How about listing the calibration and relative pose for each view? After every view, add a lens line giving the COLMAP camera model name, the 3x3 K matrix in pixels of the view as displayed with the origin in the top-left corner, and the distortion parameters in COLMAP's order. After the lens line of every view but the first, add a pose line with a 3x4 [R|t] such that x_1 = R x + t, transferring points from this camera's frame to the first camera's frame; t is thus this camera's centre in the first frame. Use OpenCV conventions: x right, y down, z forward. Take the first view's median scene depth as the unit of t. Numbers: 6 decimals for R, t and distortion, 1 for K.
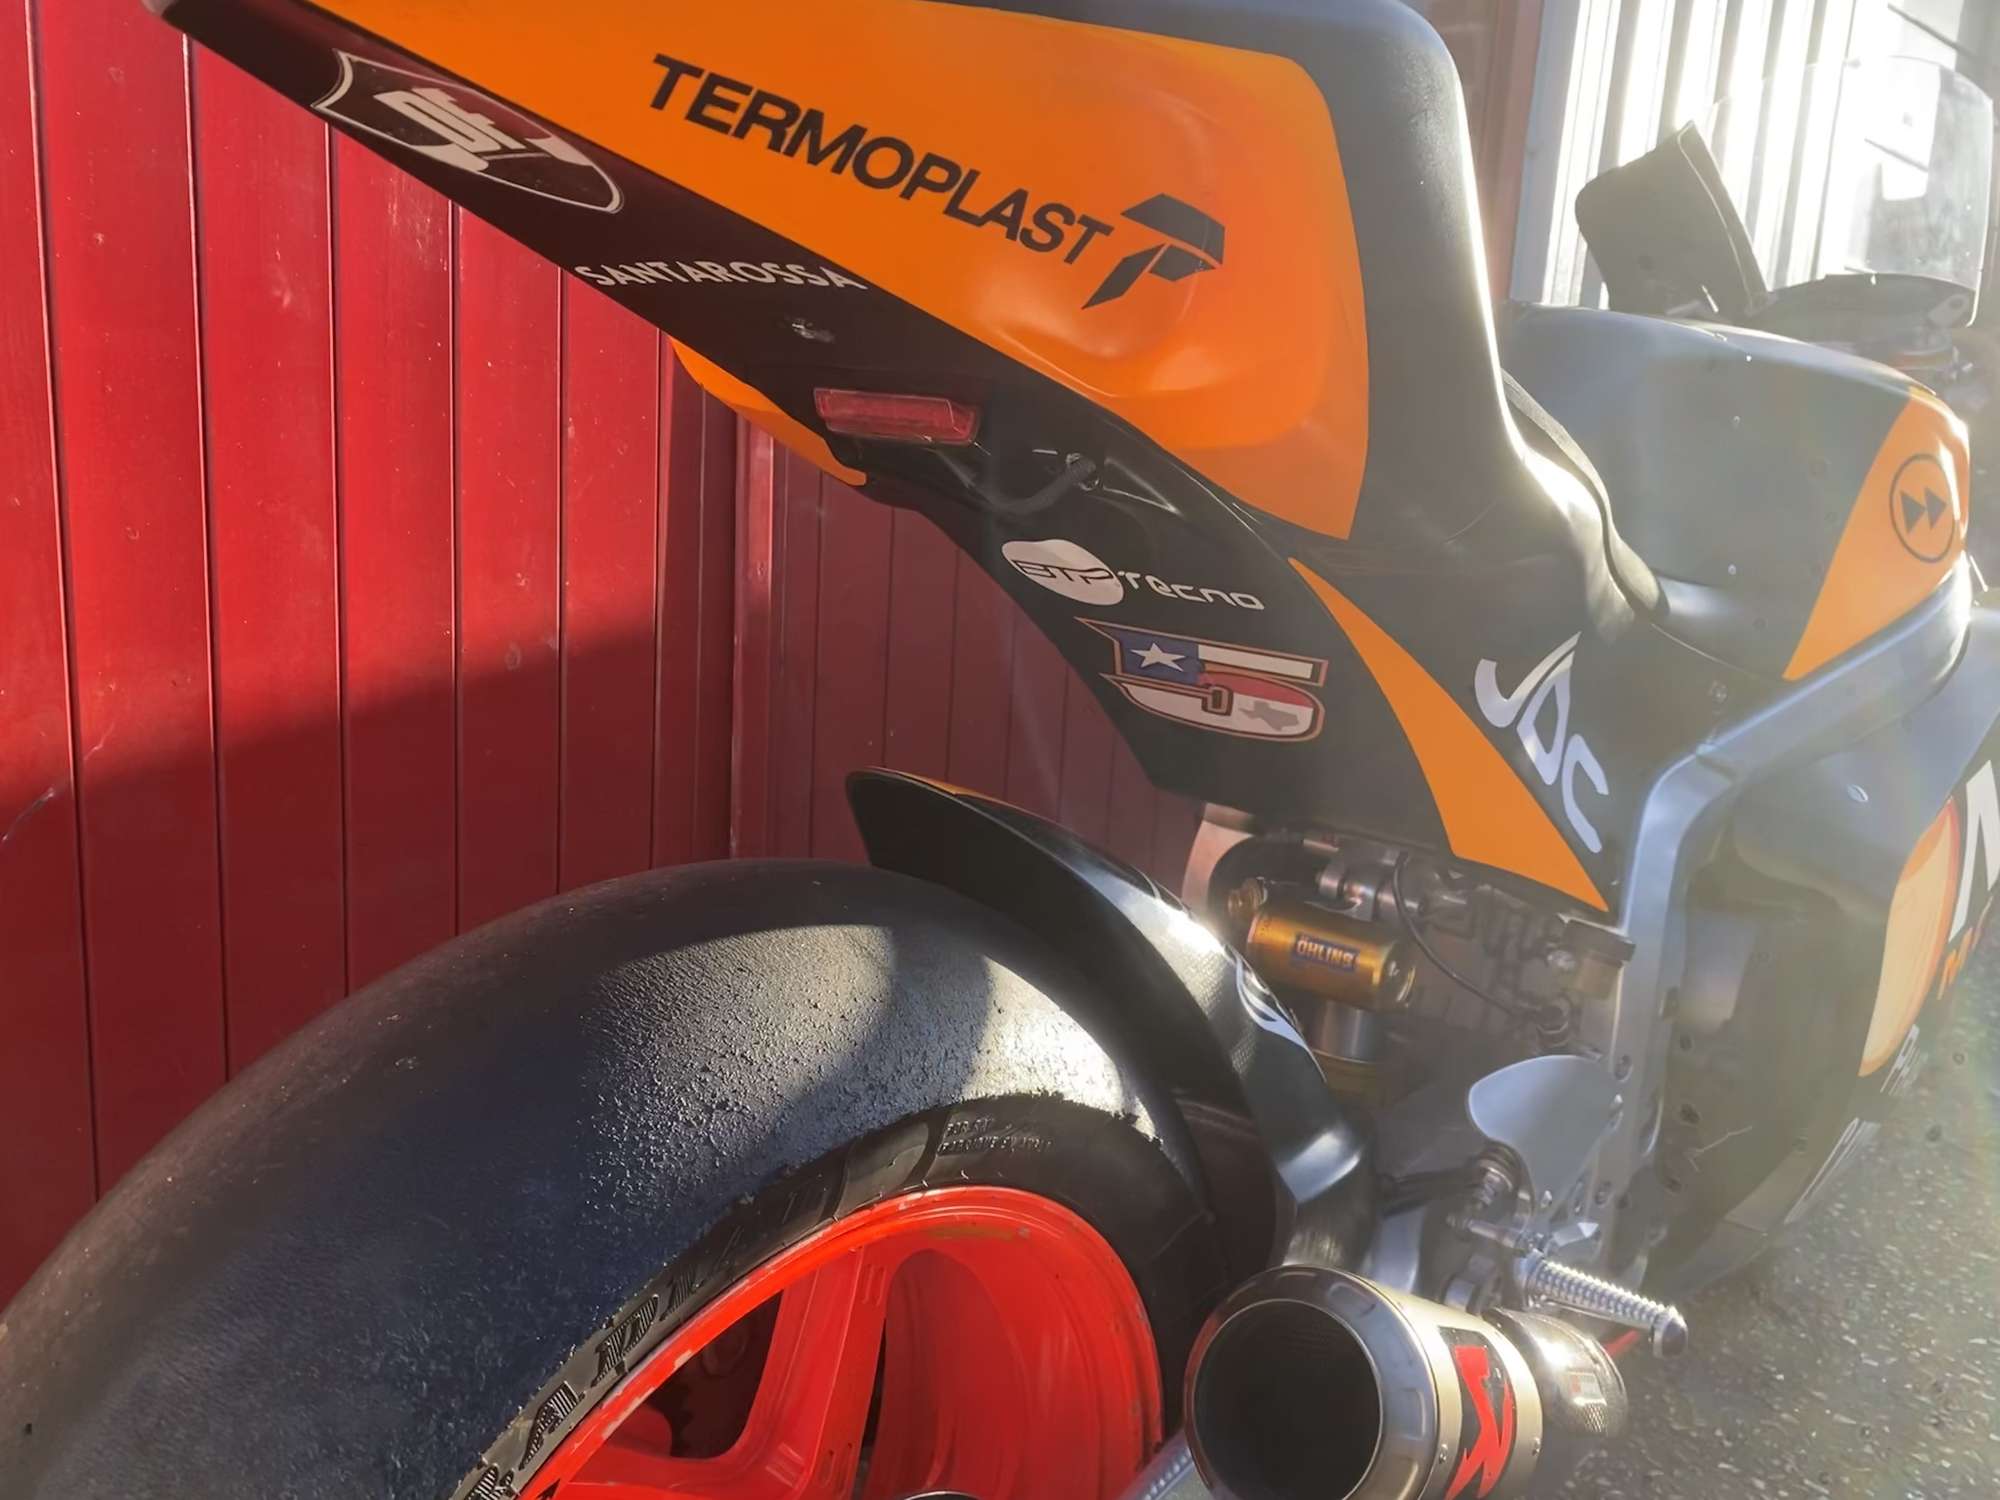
lens RADIAL K [[1703.8, 0, 975.9], [0, 1703.8, 745.8], [0, 0, 1]] dist [-0.007441, 0.015655]
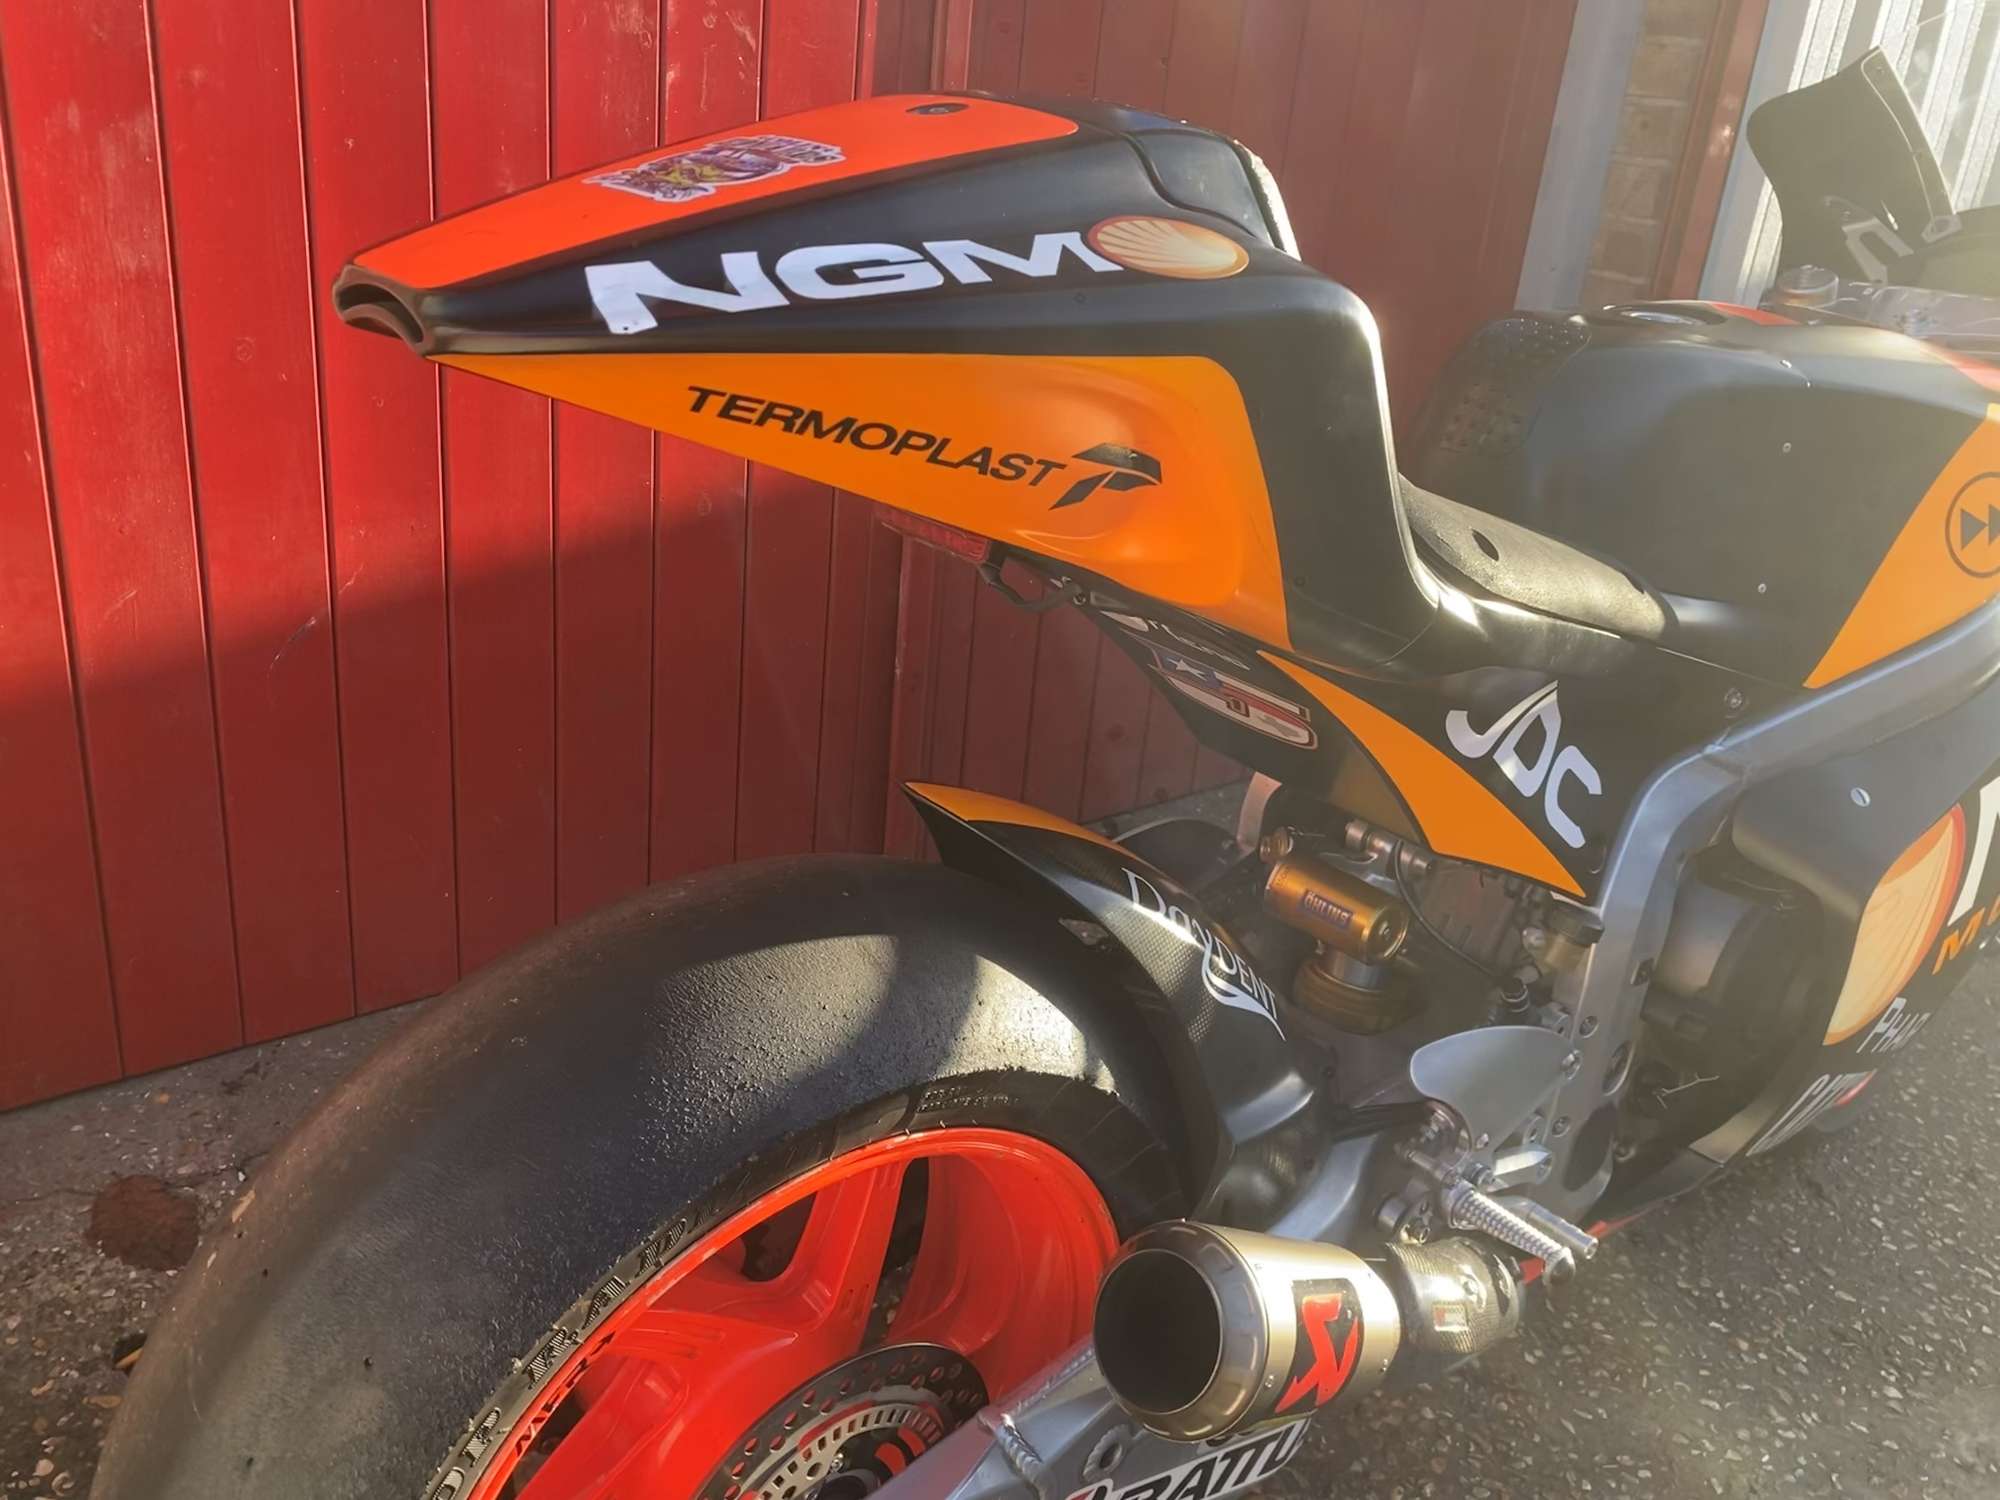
lens RADIAL K [[1687.4, 0, 969.4], [0, 1687.4, 741.1], [0, 0, 1]] dist [0.006935, -0.001639]
pose [[0.987550, 0.084730, -0.132536, 0.157784], [-0.061644, 0.983602, 0.169493, -0.254500], [0.144723, -0.159213, 0.976579, -0.215366]]
